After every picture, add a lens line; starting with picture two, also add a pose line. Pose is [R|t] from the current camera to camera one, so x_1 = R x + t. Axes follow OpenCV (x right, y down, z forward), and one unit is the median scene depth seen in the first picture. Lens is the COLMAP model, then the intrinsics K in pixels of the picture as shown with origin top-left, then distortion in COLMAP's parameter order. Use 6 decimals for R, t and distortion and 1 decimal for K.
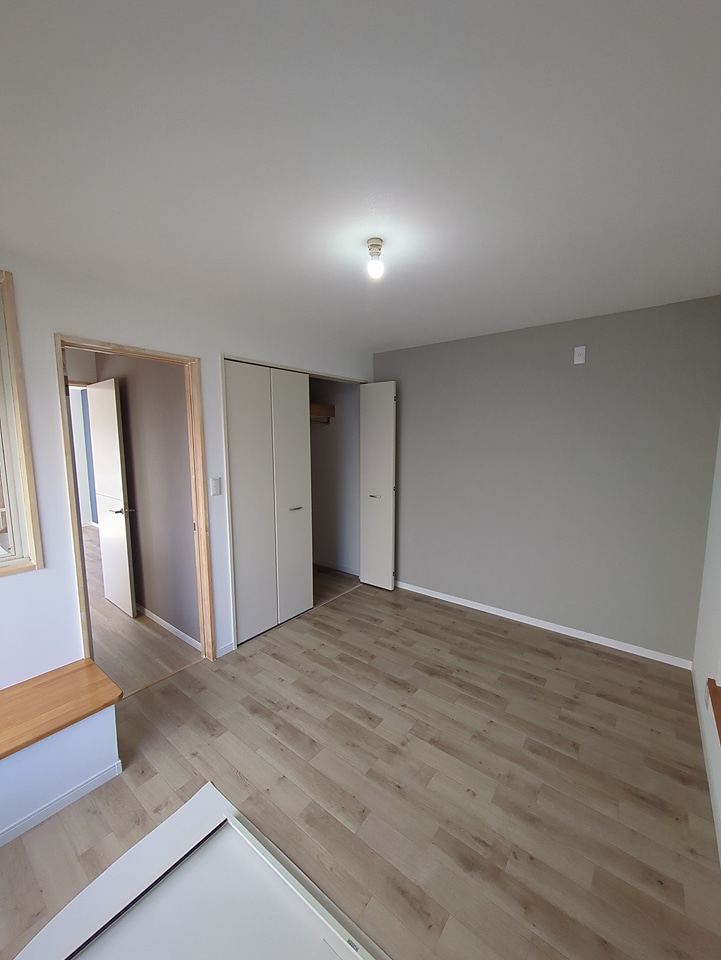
lens RADIAL K [[377.7, 0, 359.0], [0, 377.7, 479.7], [0, 0, 1]] dist [-0.003459, 0.000169]
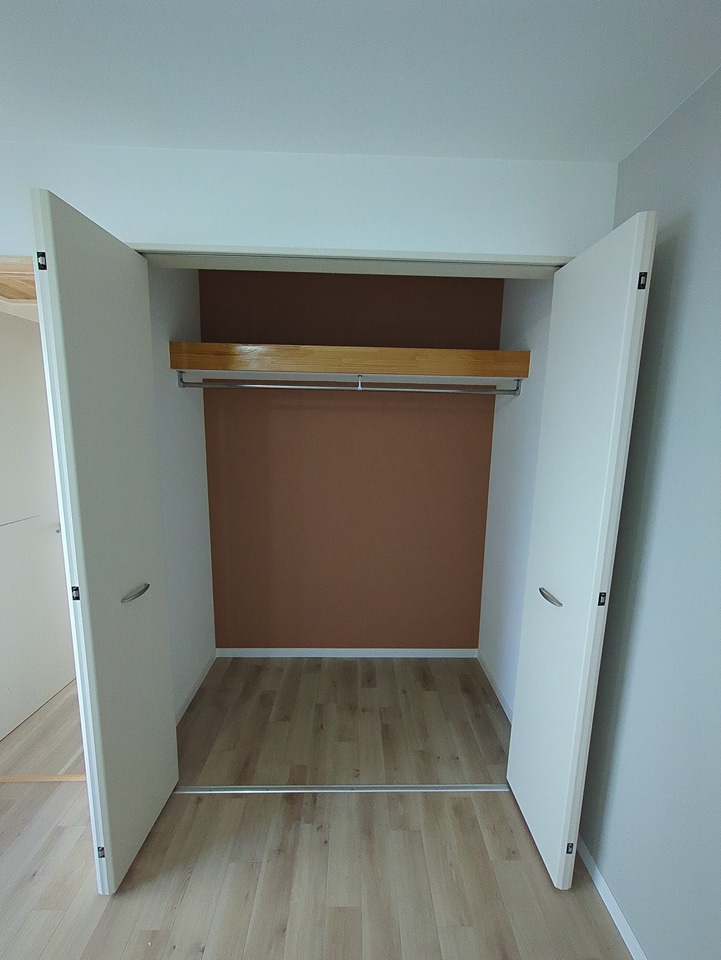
lens RADIAL K [[377.7, 0, 359.8], [0, 377.7, 479.3], [0, 0, 1]] dist [-0.003459, 0.000169]
pose [[0.632544, 0.141072, -0.761568, 0.178350], [-0.116174, 0.989430, 0.086789, -0.073604], [0.765762, 0.033576, 0.642247, 0.645230]]
